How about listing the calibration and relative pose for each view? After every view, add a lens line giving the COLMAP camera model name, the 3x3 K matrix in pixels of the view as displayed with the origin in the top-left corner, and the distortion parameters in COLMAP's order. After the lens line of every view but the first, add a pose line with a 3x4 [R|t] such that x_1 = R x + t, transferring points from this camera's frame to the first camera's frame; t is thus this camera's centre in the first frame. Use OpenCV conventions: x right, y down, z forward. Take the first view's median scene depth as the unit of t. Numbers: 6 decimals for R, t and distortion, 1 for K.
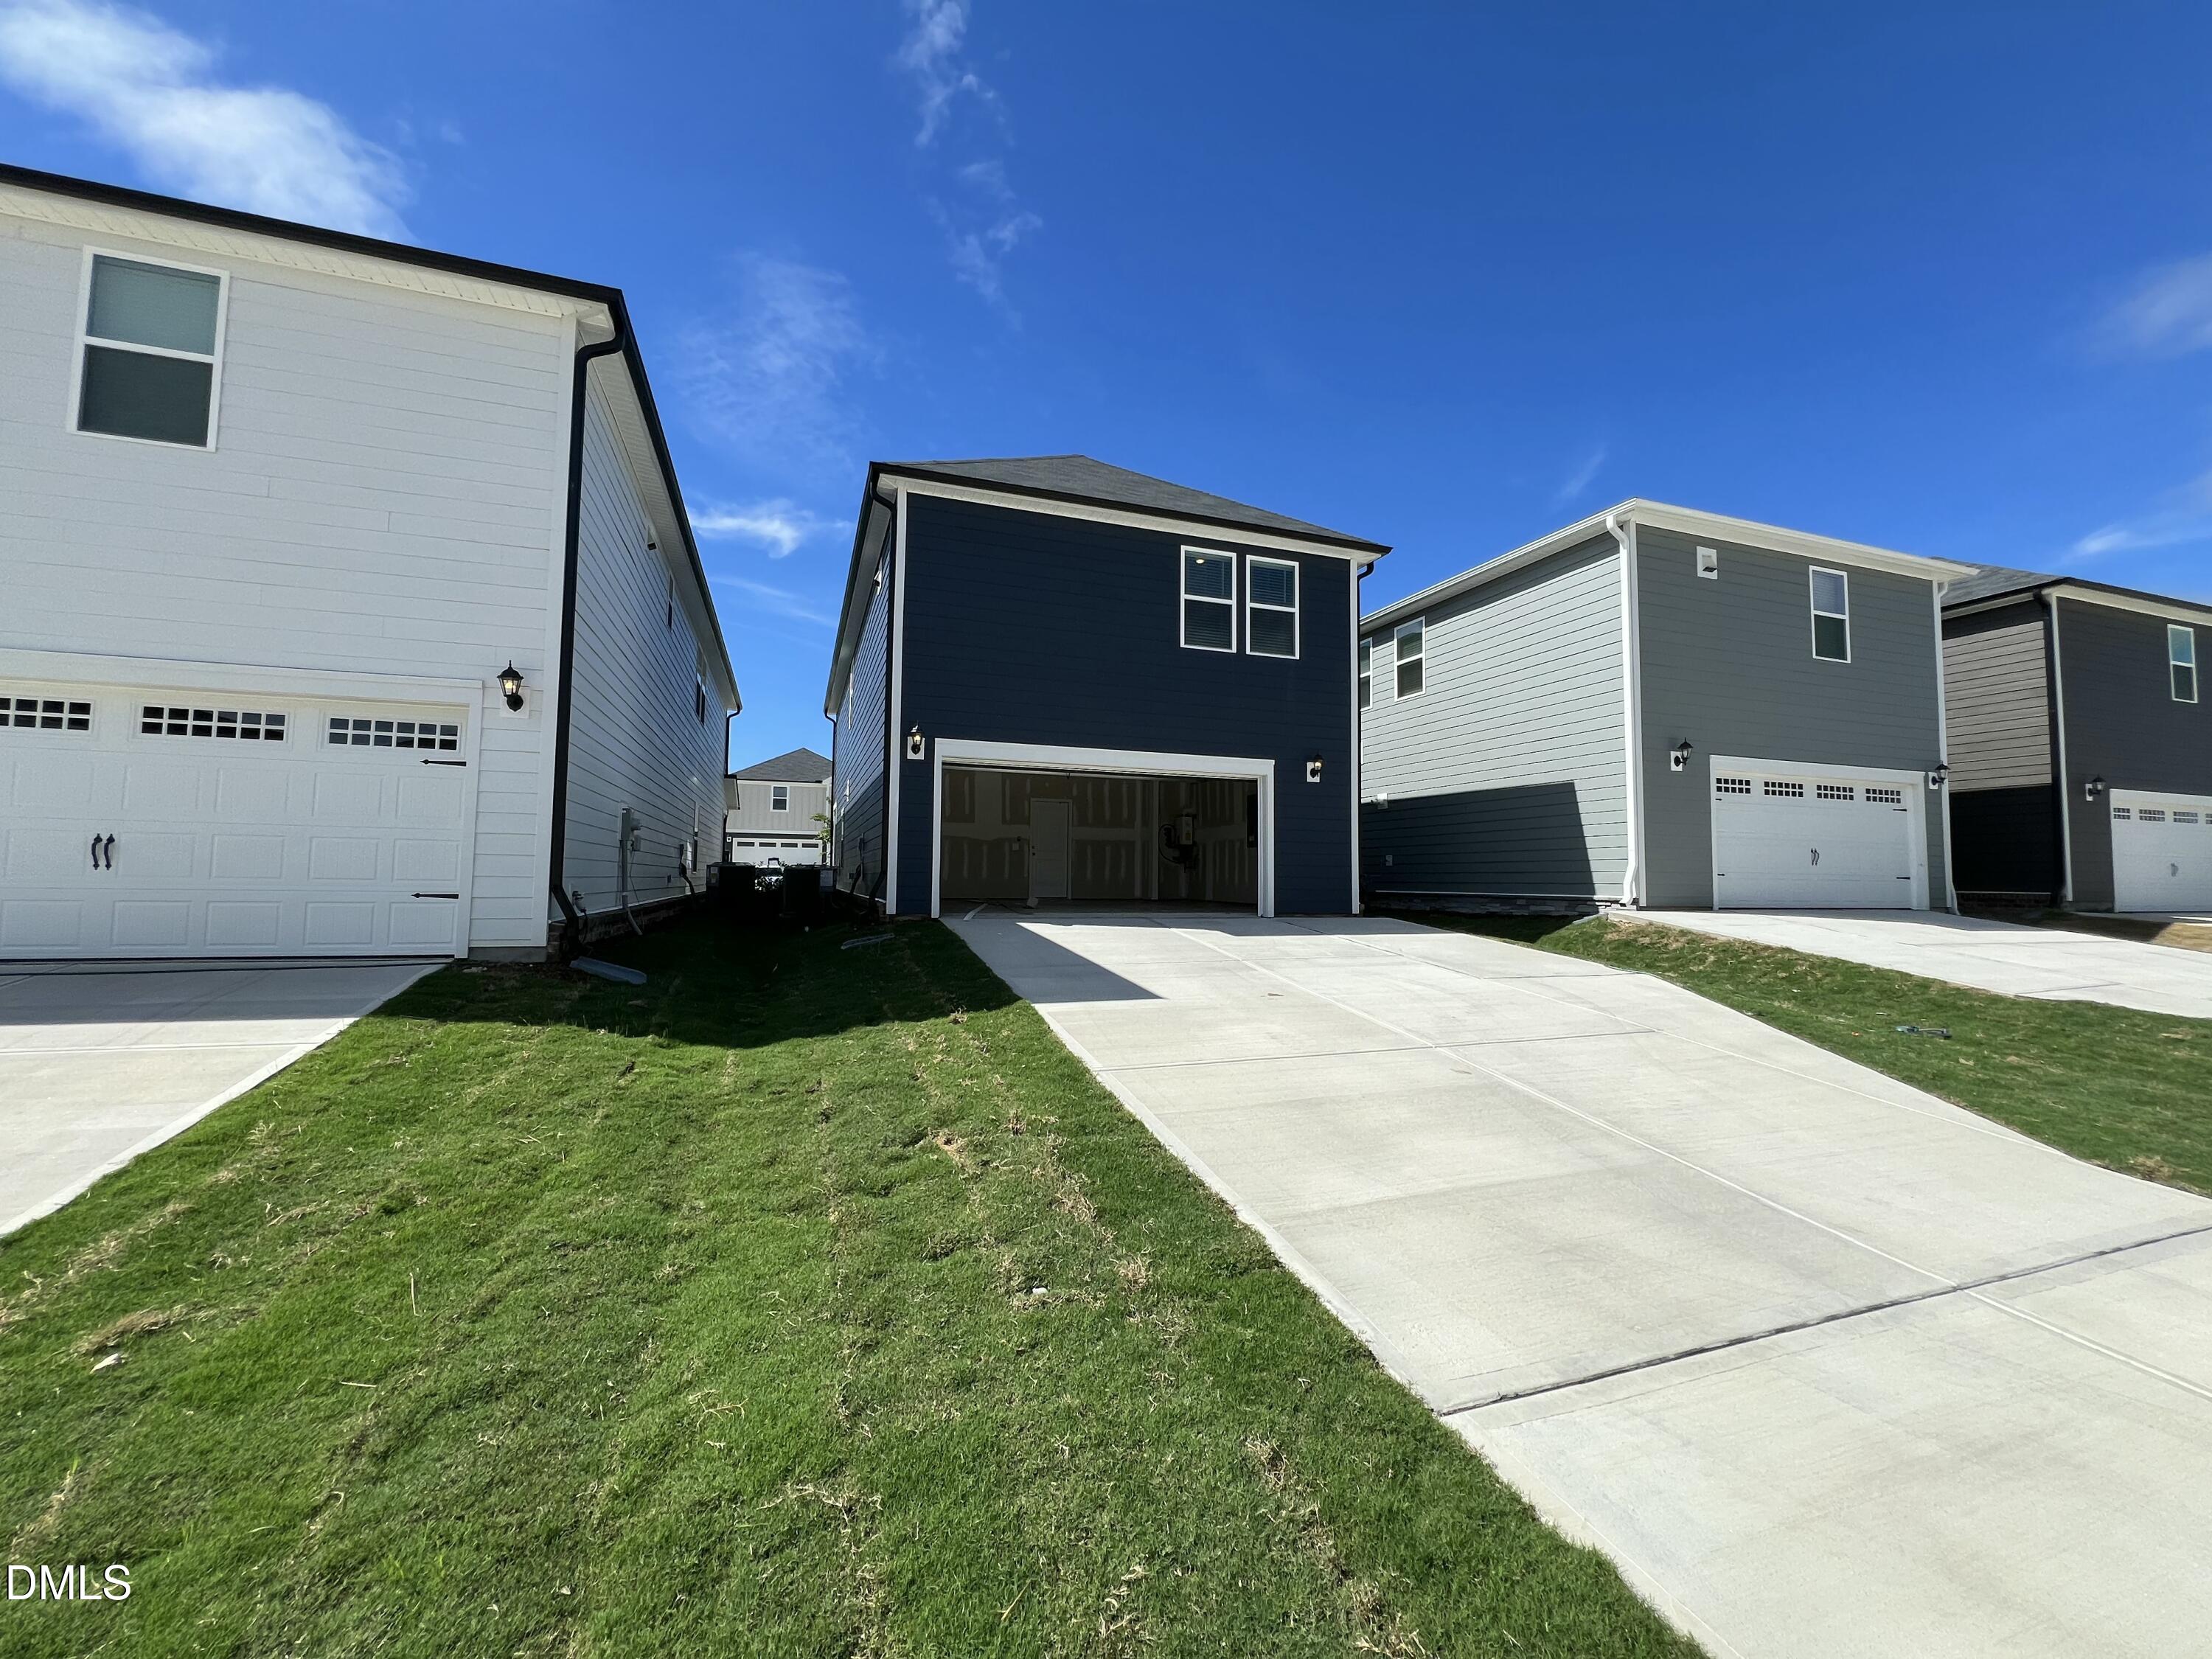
lens RADIAL K [[884.7, 0, 1098.4], [0, 884.7, 829.6], [0, 0, 1]] dist [-0.001763, 0.000547]
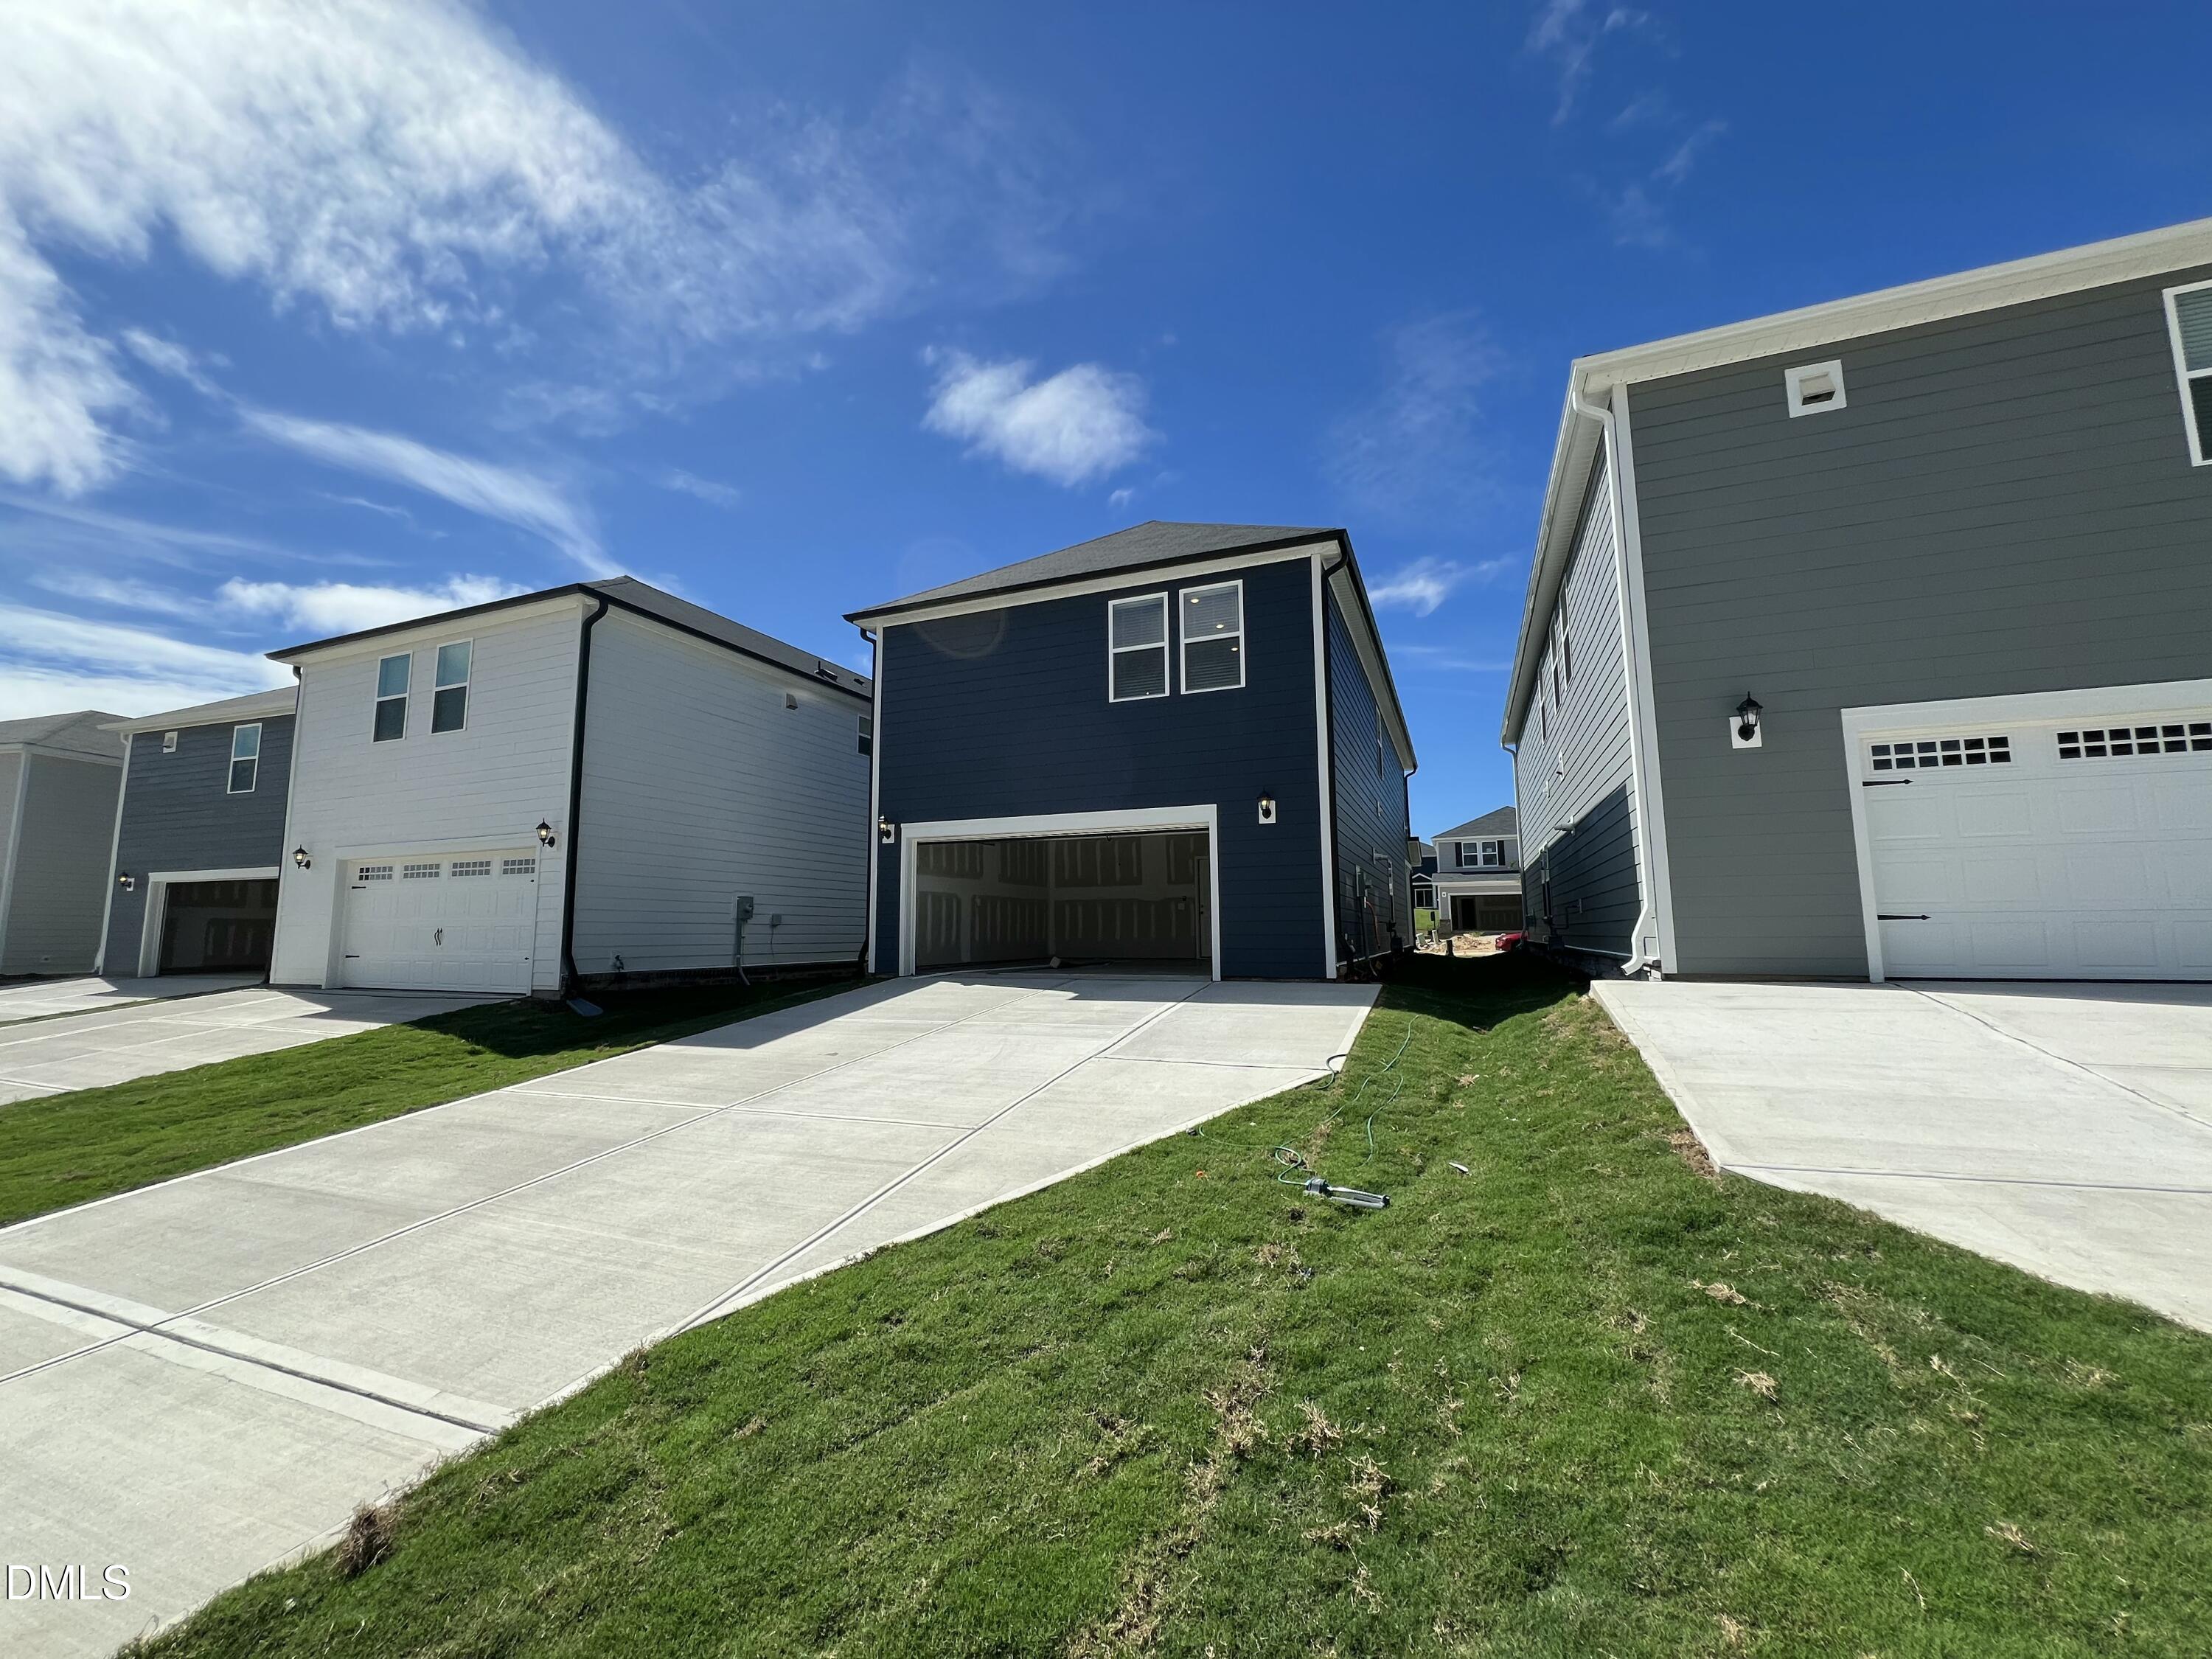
lens RADIAL K [[884.7, 0, 1096.1], [0, 884.7, 822.3], [0, 0, 1]] dist [-0.001763, 0.000547]
pose [[0.746528, -0.100789, -0.657675, 0.700589], [0.054206, 0.994387, -0.090861, 0.014855], [0.663142, 0.032180, 0.747802, 0.251567]]
